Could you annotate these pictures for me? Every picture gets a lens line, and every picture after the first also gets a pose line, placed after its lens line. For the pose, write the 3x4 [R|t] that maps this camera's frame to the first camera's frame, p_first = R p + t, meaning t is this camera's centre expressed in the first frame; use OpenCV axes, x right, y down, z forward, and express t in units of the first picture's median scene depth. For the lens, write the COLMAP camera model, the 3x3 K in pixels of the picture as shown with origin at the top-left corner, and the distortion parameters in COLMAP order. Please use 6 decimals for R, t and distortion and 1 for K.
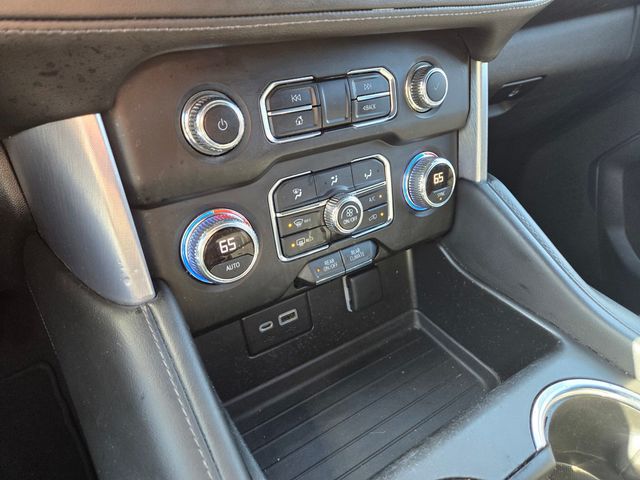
lens RADIAL K [[434.9, 0, 320.0], [0, 434.9, 240.0], [0, 0, 1]] dist [0.032715, -0.003927]
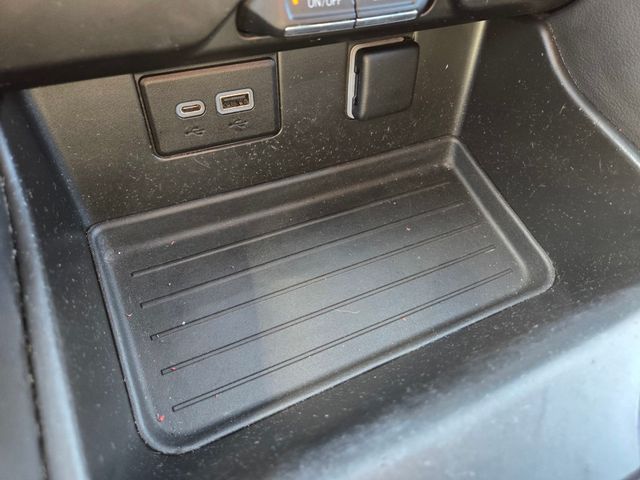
lens RADIAL K [[434.9, 0, 320.0], [0, 434.9, 240.0], [0, 0, 1]] dist [0.032715, -0.003927]
pose [[0.978494, 0.203903, 0.031201, 0.046132], [-0.198555, 0.890036, 0.410380, 0.080480], [0.055908, -0.407749, 0.911381, 0.408418]]
